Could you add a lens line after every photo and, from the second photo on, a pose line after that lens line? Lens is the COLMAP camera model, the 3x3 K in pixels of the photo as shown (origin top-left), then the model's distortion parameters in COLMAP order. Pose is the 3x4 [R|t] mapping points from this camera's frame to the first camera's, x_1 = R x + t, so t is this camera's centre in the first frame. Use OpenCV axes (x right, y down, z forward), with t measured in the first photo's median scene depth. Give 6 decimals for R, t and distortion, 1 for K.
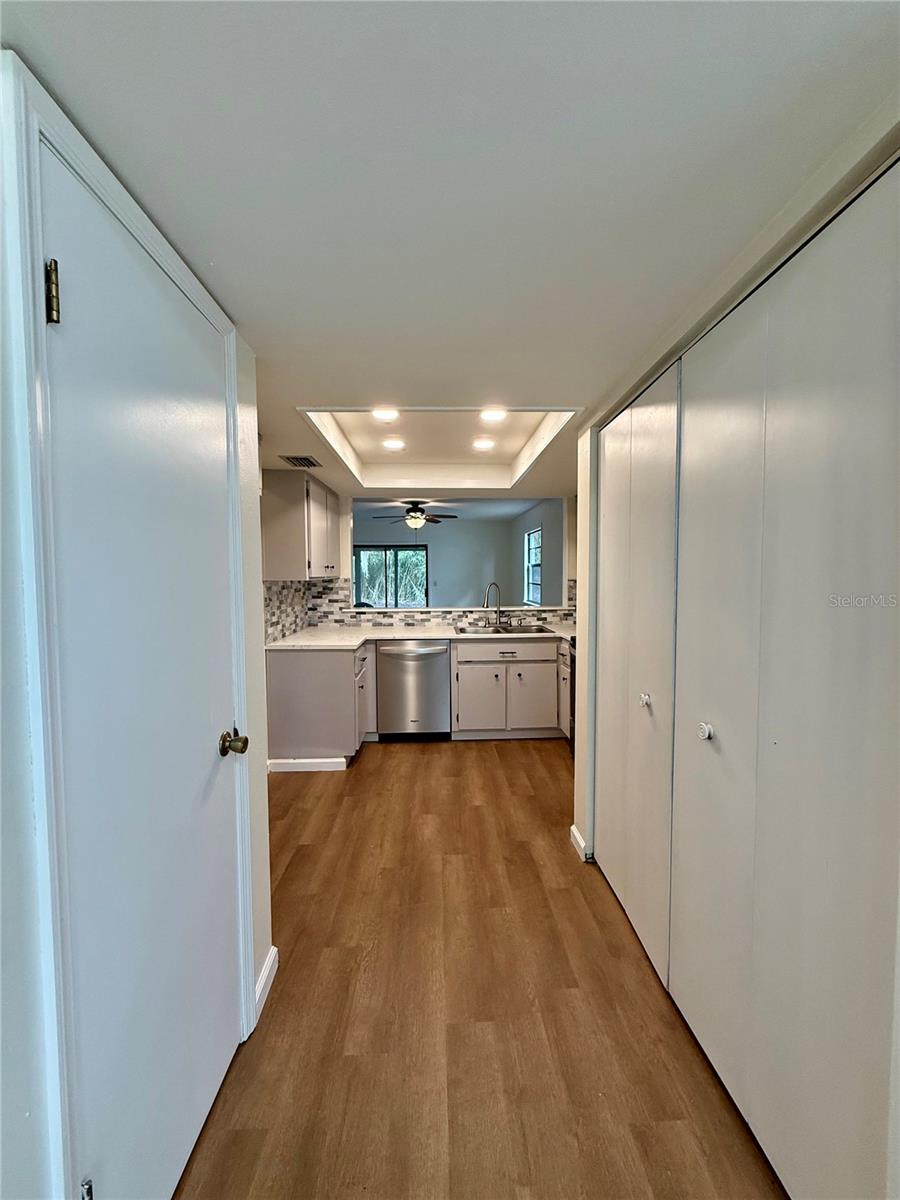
lens RADIAL K [[488.5, 0, 436.4], [0, 488.5, 603.7], [0, 0, 1]] dist [-0.001120, 0.000093]
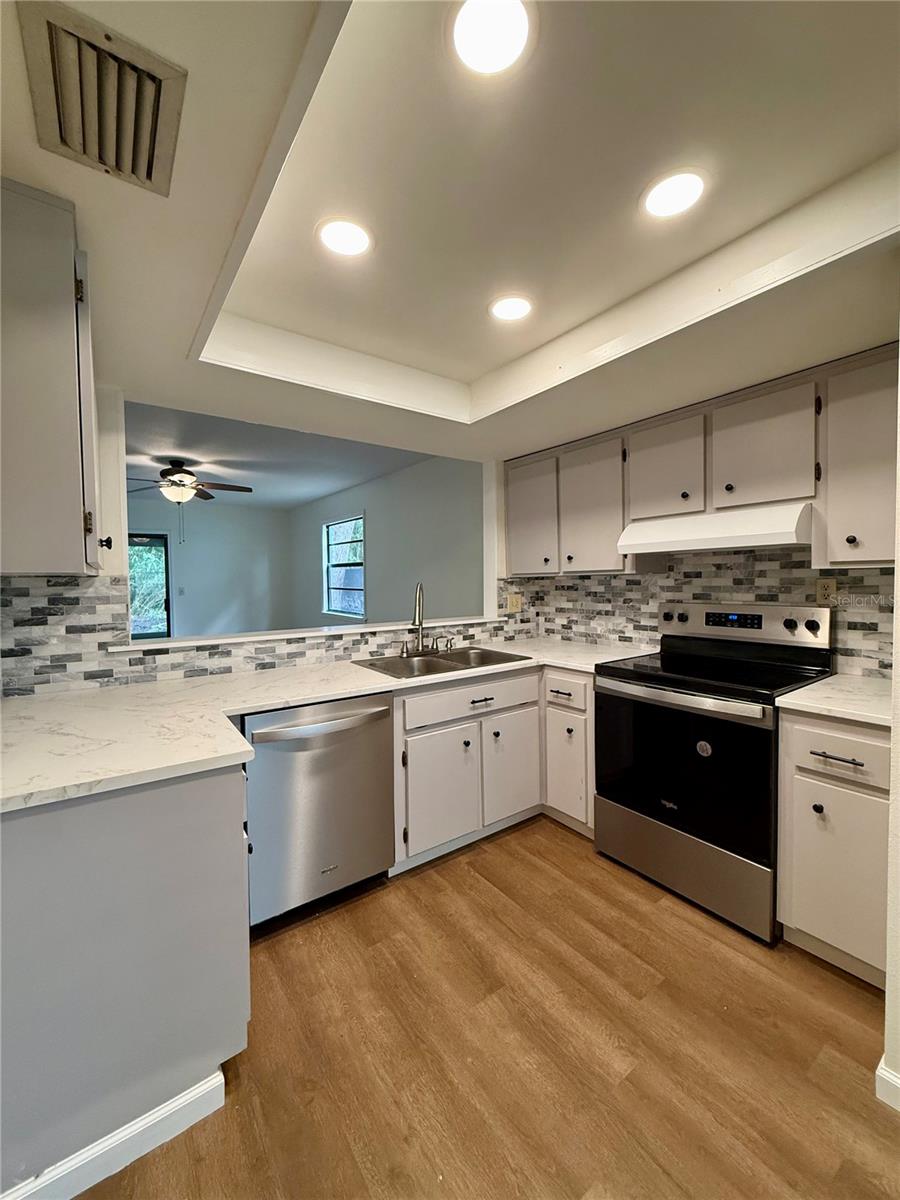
lens RADIAL K [[487.7, 0, 454.3], [0, 487.7, 597.4], [0, 0, 1]] dist [-0.002254, 0.000137]
pose [[0.816269, -0.023051, 0.577212, -0.189147], [0.039095, 0.999117, -0.015386, -0.014150], [-0.576347, 0.035125, 0.816450, 0.463775]]
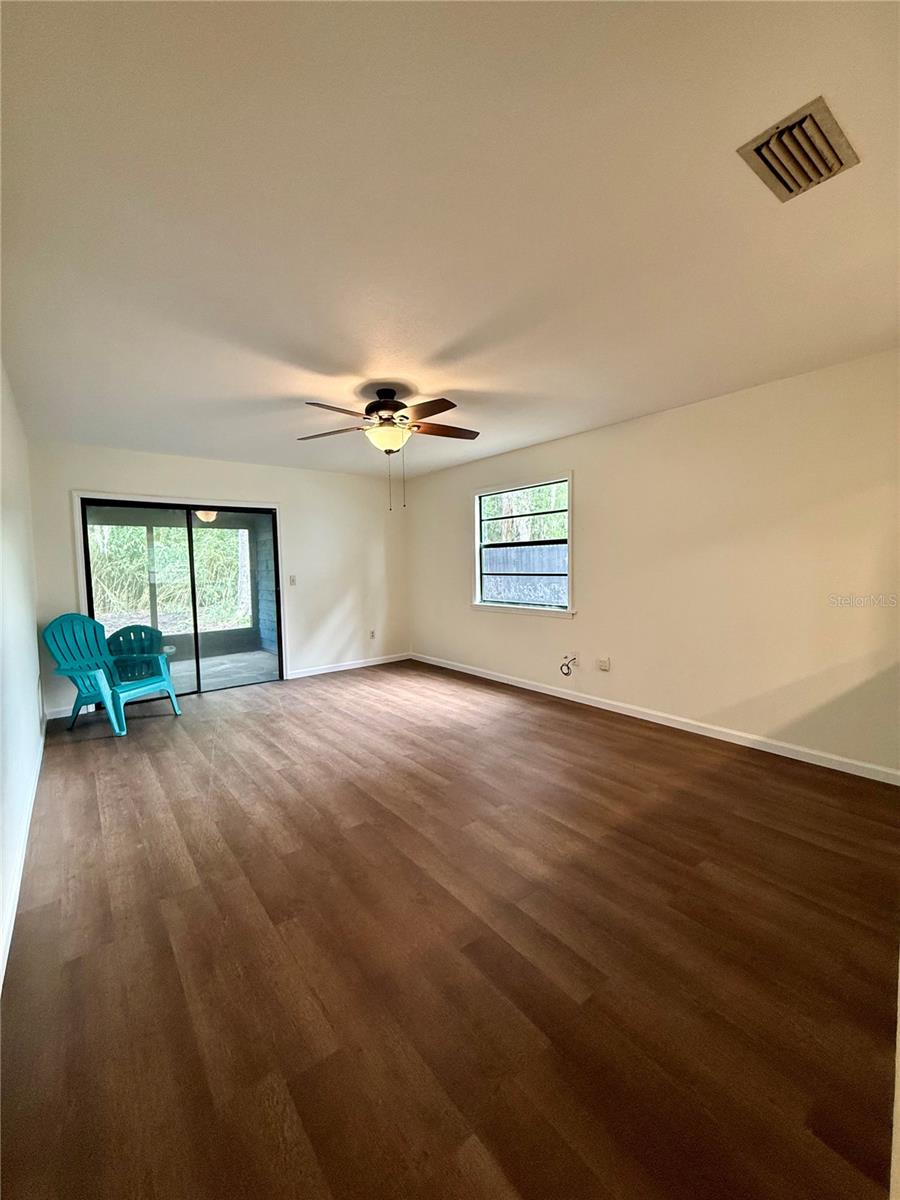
lens RADIAL K [[480.0, 0, 450.6], [0, 480.0, 596.7], [0, 0, 1]] dist [-0.002538, 0.000528]
pose [[0.788811, -0.047469, 0.612800, -0.432289], [0.053668, 0.998525, 0.008266, -0.037625], [-0.612289, 0.026368, 0.790195, 1.011154]]
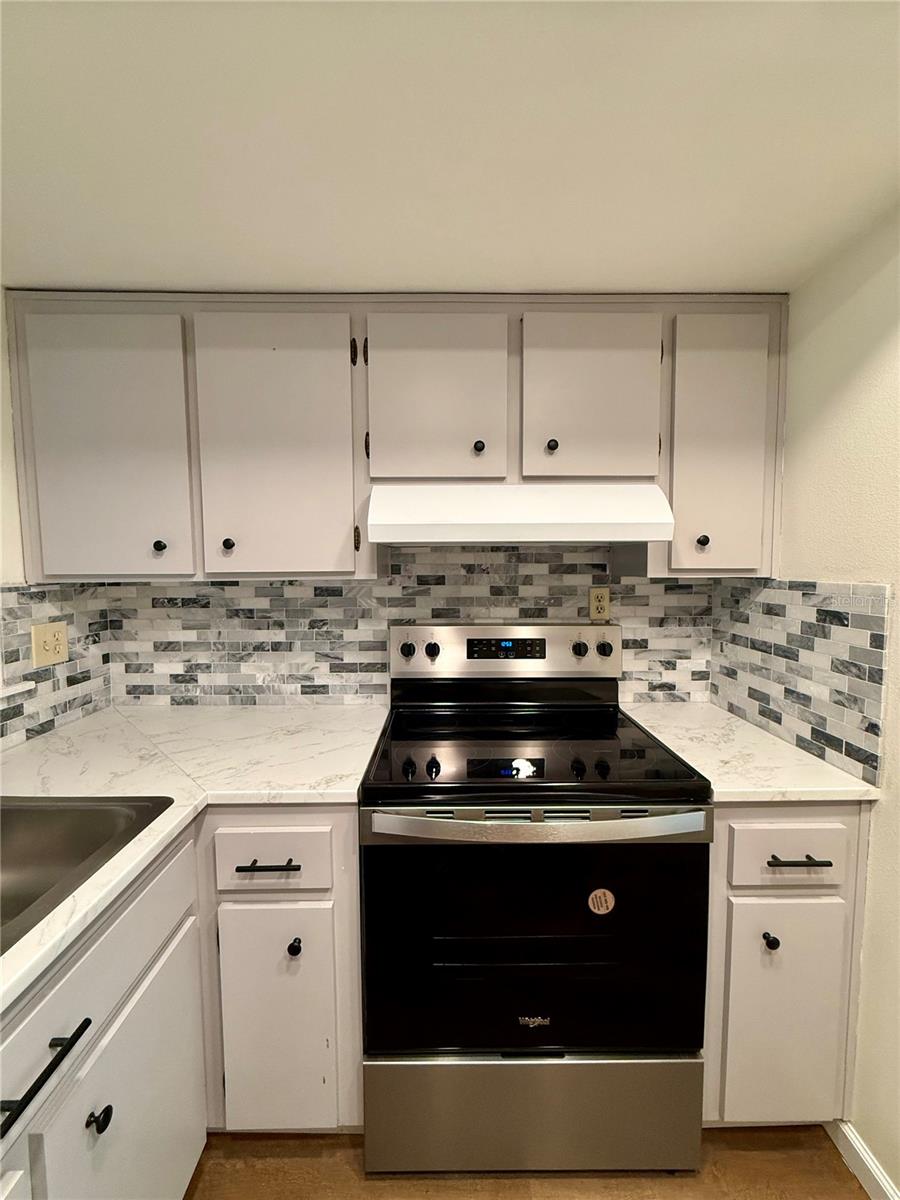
lens RADIAL K [[480.0, 0, 450.6], [0, 480.0, 596.7], [0, 0, 1]] dist [-0.002538, 0.000528]
pose [[0.003797, -0.053773, 0.998546, -0.000830], [0.057436, 0.996916, 0.053467, -0.043593], [-0.998342, 0.057149, 0.006874, 0.743107]]
